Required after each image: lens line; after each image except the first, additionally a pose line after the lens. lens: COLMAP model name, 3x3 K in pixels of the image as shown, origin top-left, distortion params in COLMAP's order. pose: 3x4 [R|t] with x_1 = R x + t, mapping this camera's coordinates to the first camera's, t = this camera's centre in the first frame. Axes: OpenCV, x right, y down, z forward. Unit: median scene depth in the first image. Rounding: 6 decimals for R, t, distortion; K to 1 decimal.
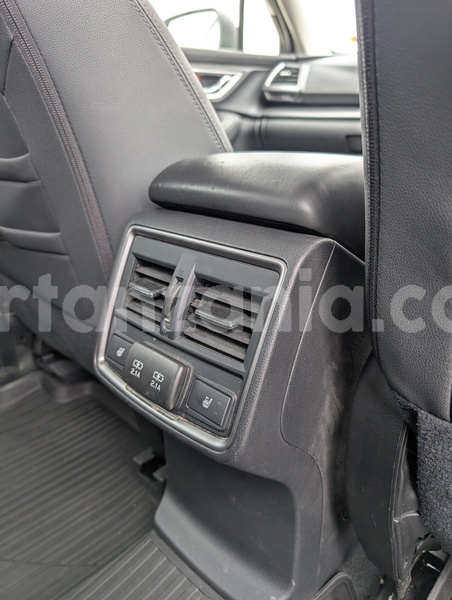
lens RADIAL K [[431.9, 0, 228.5], [0, 431.9, 288.2], [0, 0, 1]] dist [0.006692, -0.006120]
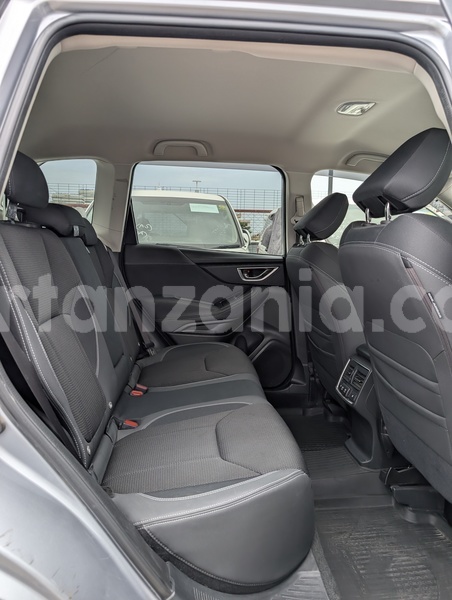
lens RADIAL K [[431.9, 0, 228.5], [0, 431.9, 288.2], [0, 0, 1]] dist [0.006692, -0.006120]
pose [[0.763255, 0.074285, -0.641812, 1.573829], [-0.222498, 0.962828, -0.153158, 0.122114], [0.606577, 0.259701, 0.751412, -3.128292]]
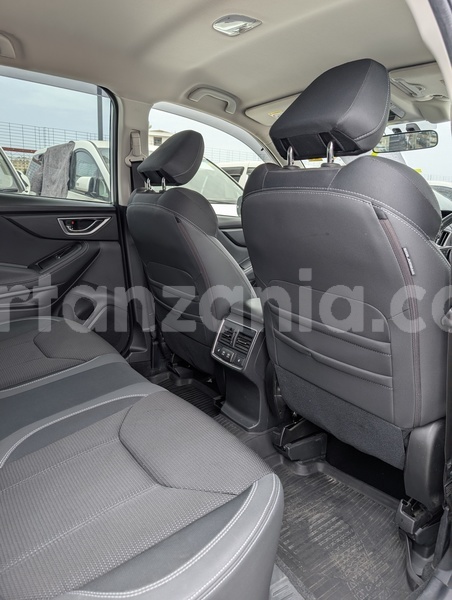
lens RADIAL K [[431.9, 0, 228.5], [0, 431.9, 288.2], [0, 0, 1]] dist [0.006692, -0.006120]
pose [[0.985631, 0.071338, -0.153111, 0.388494], [-0.091312, 0.987606, -0.127659, 0.082422], [0.142106, 0.139806, 0.979929, -2.840693]]
